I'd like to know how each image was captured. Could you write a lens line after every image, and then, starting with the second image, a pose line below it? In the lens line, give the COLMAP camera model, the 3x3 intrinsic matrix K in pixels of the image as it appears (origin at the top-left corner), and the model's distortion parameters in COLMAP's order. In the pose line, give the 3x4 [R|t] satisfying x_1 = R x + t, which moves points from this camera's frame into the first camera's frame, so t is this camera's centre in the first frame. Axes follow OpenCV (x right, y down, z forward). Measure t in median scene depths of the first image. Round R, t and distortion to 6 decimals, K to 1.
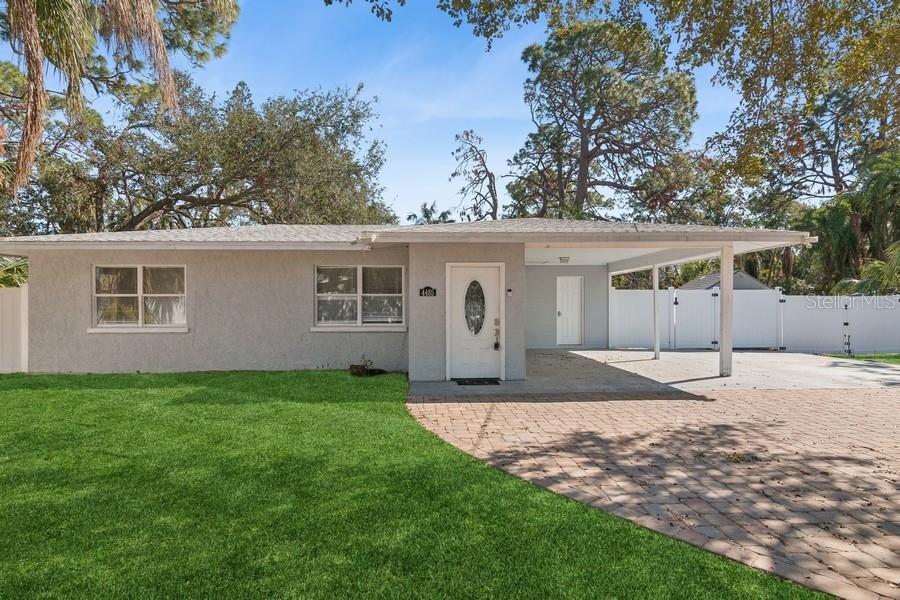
lens RADIAL K [[458.1, 0, 434.7], [0, 458.1, 310.9], [0, 0, 1]] dist [-0.002713, -0.000465]
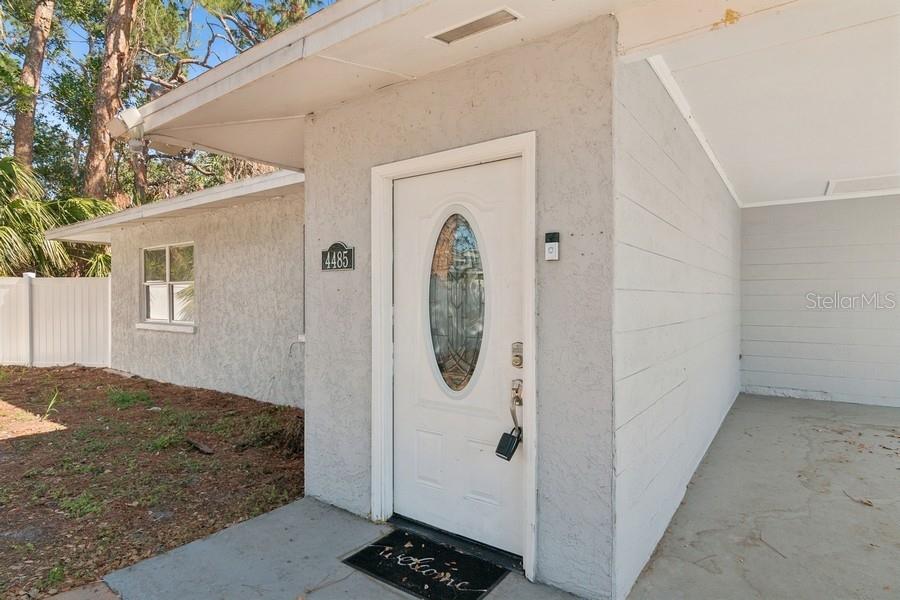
lens RADIAL K [[477.3, 0, 450.0], [0, 477.3, 300.0], [0, 0, 1]] dist [0.001191, 0.000432]
pose [[0.783911, 0.004967, -0.620853, 0.246666], [-0.009379, 0.999949, -0.003843, -0.006602], [0.620802, 0.008835, 0.783918, 0.650902]]
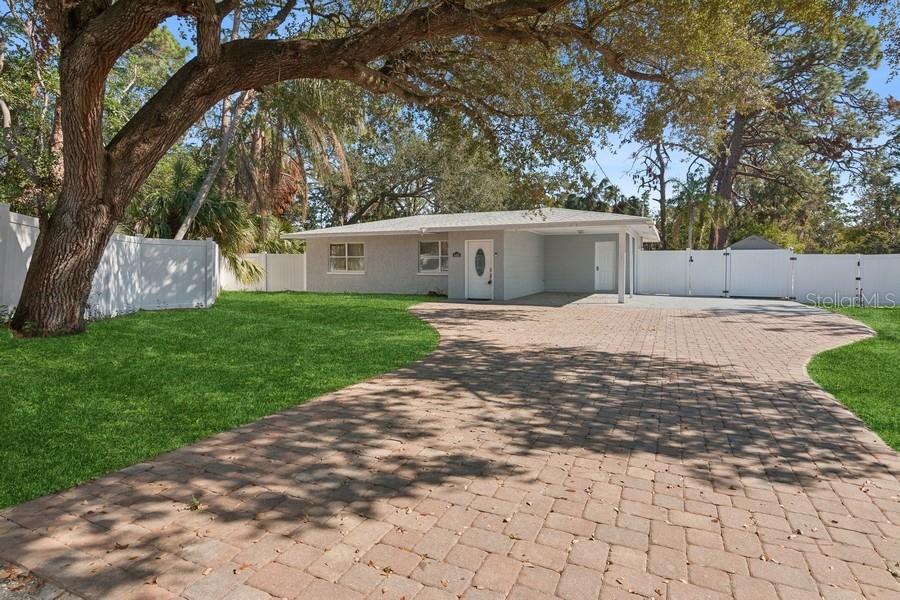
lens RADIAL K [[478.9, 0, 445.0], [0, 478.9, 270.8], [0, 0, 1]] dist [0.002127, 0.000098]
pose [[0.890593, 0.008395, -0.454724, 0.768684], [-0.008849, 0.999960, 0.001130, 0.024163], [0.454716, 0.003018, 0.890631, -0.769117]]
